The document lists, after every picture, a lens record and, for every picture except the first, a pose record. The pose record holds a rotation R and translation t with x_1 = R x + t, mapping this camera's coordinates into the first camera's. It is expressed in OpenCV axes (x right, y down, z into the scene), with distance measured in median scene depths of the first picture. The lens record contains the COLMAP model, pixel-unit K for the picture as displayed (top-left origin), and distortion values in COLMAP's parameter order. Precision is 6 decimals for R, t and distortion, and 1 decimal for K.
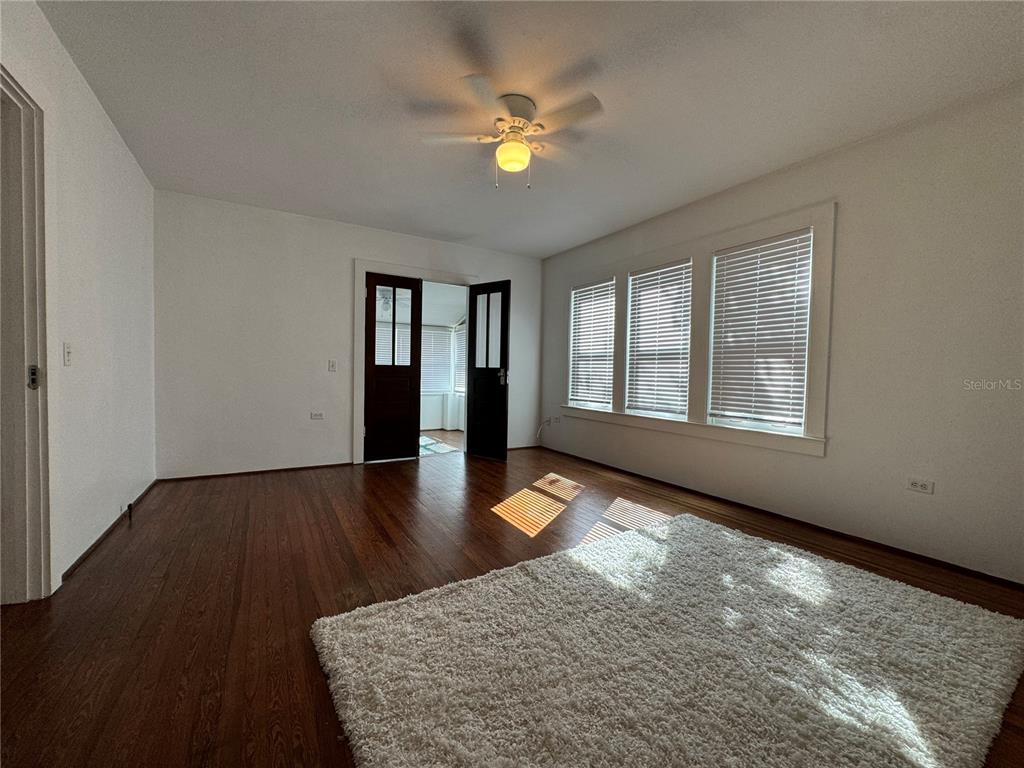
lens RADIAL K [[411.9, 0, 512.0], [0, 411.9, 384.0], [0, 0, 1]] dist [-0.001011, 0.000002]
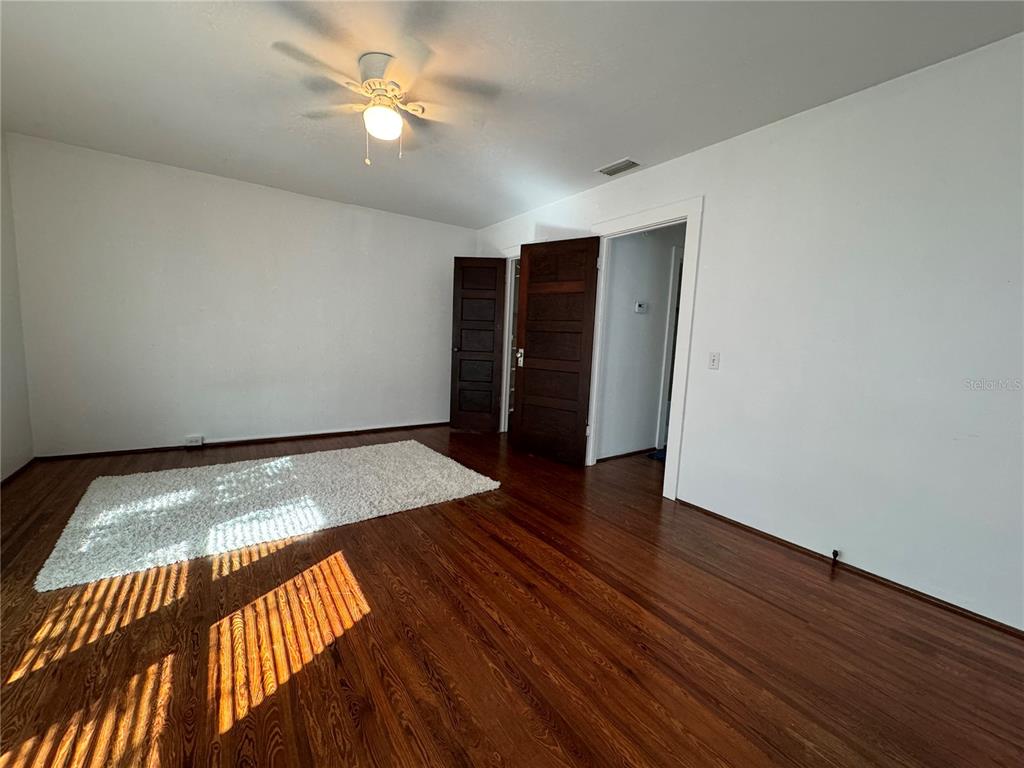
lens RADIAL K [[411.9, 0, 512.0], [0, 411.9, 384.0], [0, 0, 1]] dist [-0.001011, 0.000002]
pose [[-0.995509, -0.057689, -0.075062, -0.231878], [-0.067182, 0.989130, 0.130801, -0.112178], [0.066701, 0.135256, -0.988563, 1.909013]]
